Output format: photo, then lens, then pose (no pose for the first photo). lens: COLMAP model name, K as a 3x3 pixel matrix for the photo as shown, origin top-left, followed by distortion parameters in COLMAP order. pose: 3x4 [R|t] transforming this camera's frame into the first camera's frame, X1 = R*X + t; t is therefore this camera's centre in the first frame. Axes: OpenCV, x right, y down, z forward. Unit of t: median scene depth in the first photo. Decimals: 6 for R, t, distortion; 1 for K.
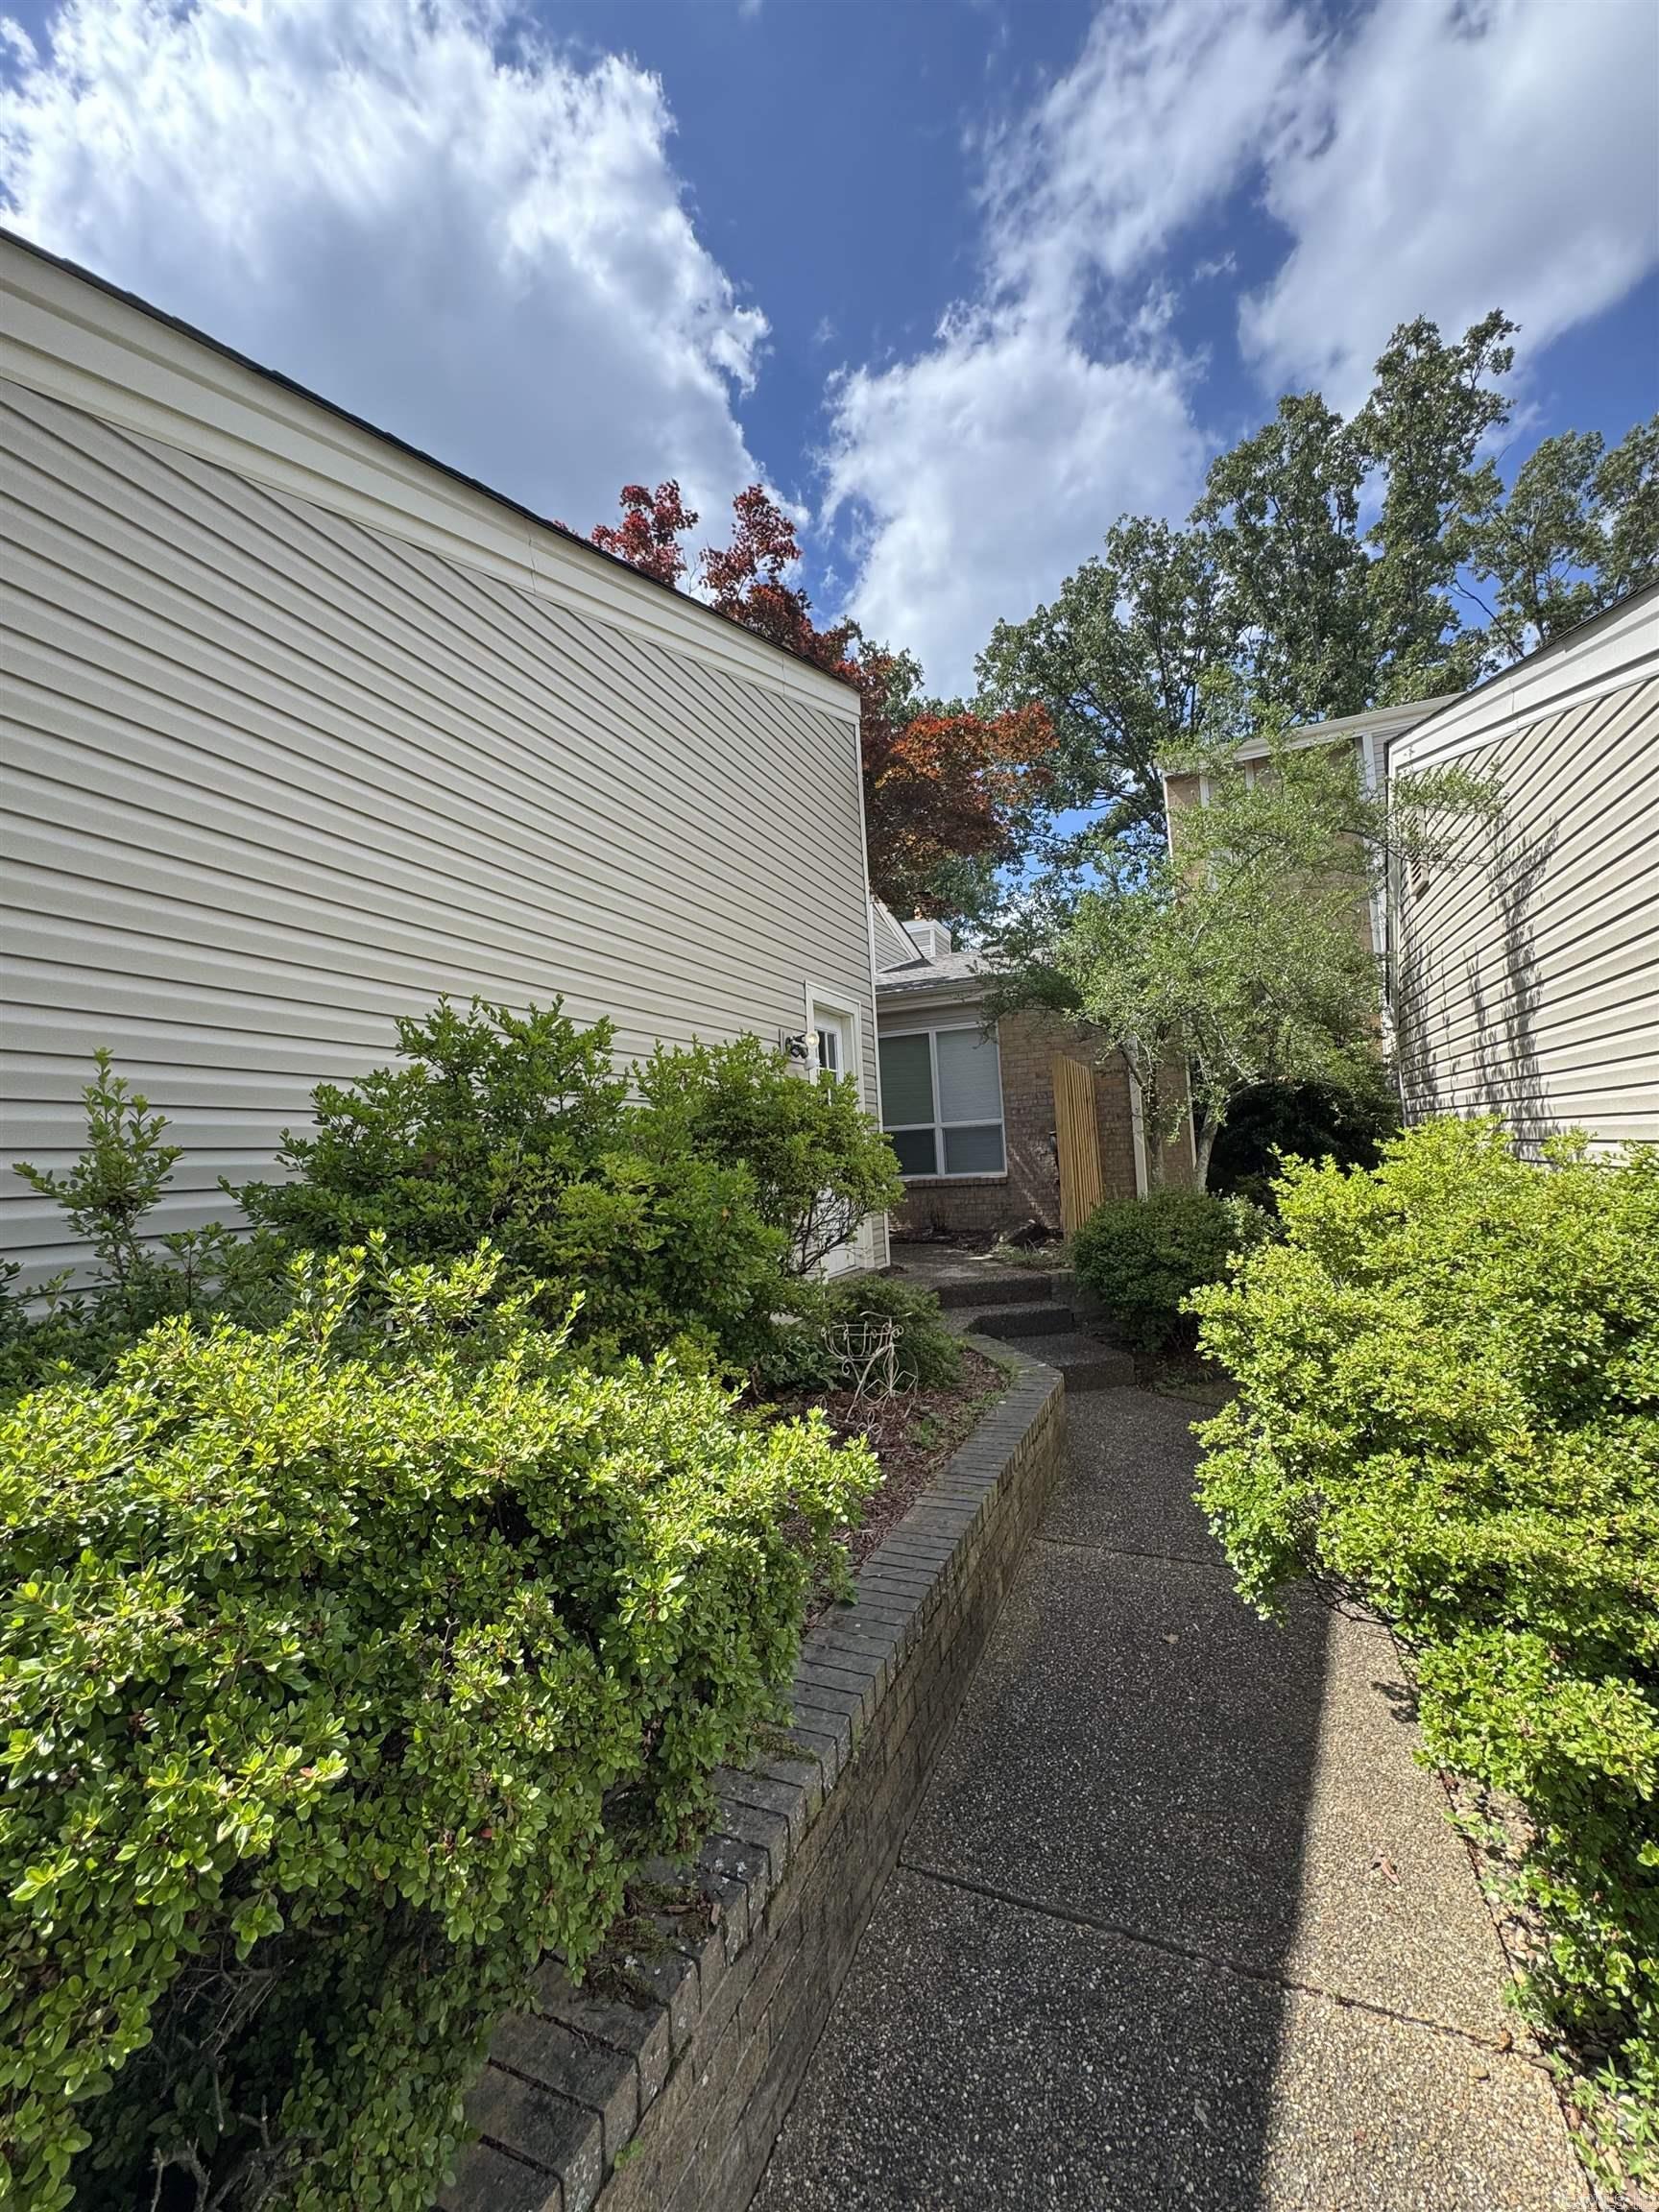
lens RADIAL K [[883.5, 0, 818.9], [0, 883.5, 1107.4], [0, 0, 1]] dist [-0.004959, 0.000628]
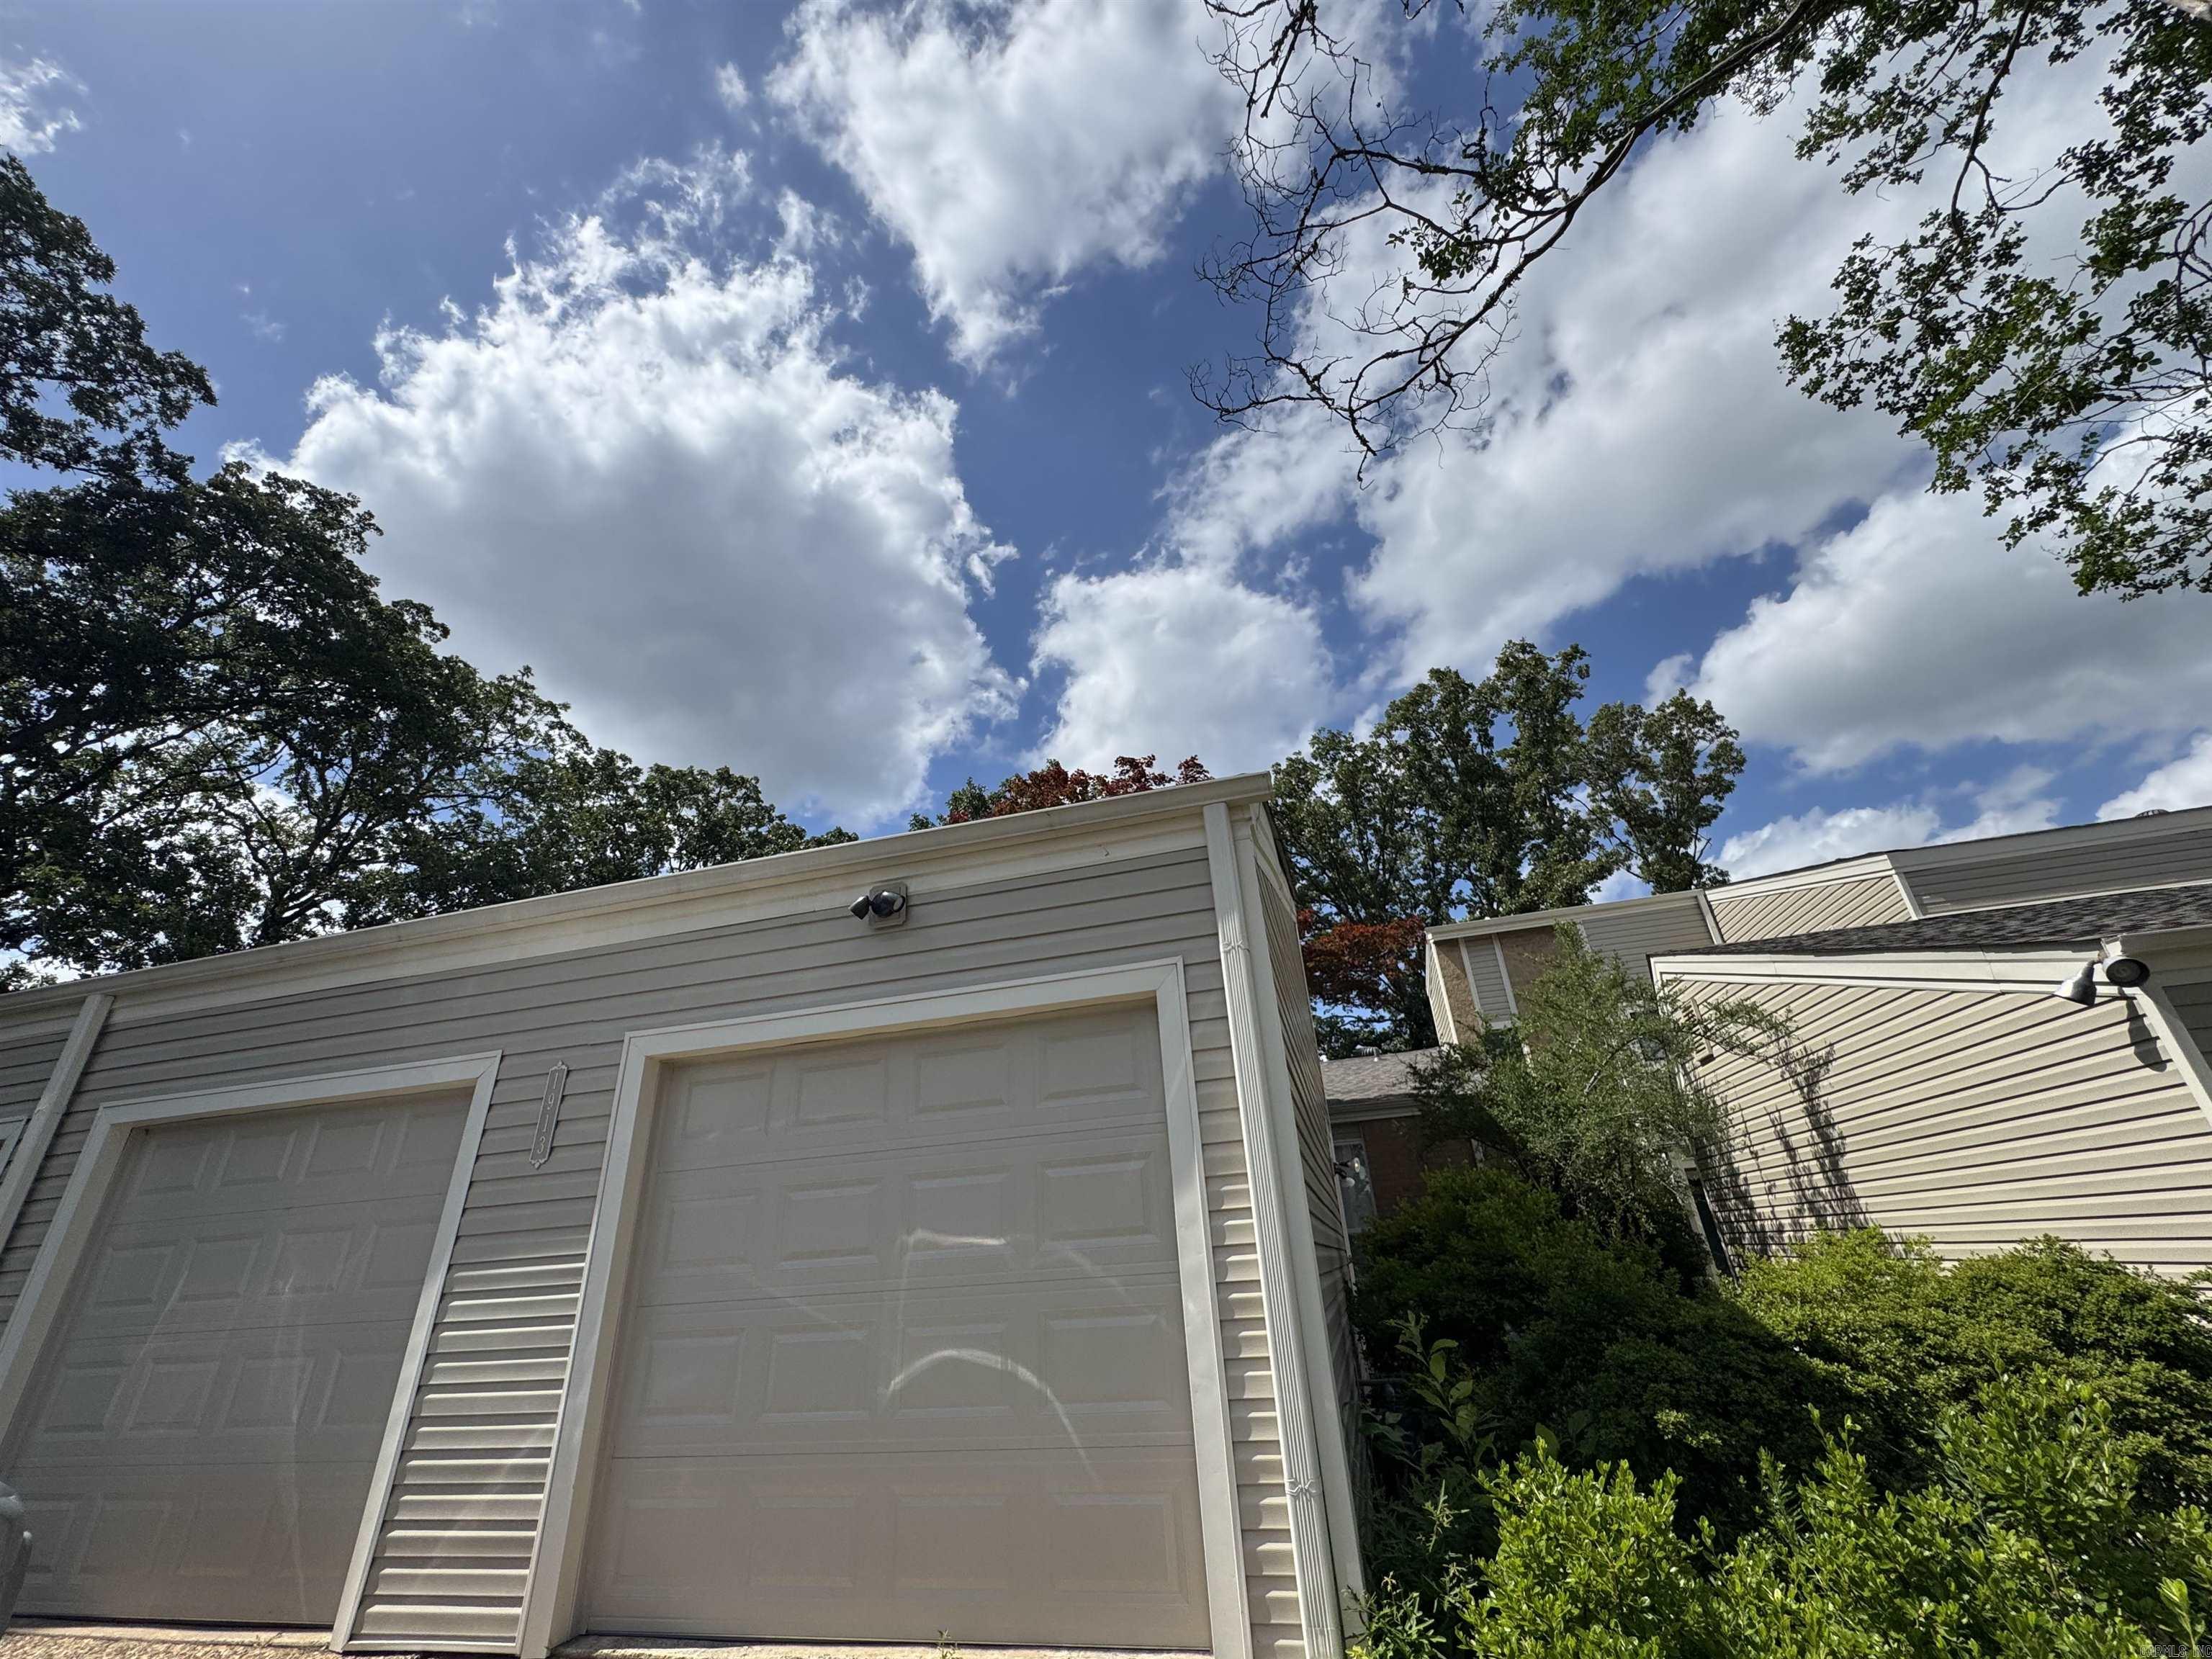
lens RADIAL K [[883.5, 0, 1106.7], [0, 883.5, 820.4], [0, 0, 1]] dist [-0.004959, 0.000628]
pose [[0.988266, 0.069954, 0.135782, -0.200644], [-0.009134, 0.914436, -0.404628, -0.001108], [-0.152469, 0.398640, 0.904345, -0.128280]]
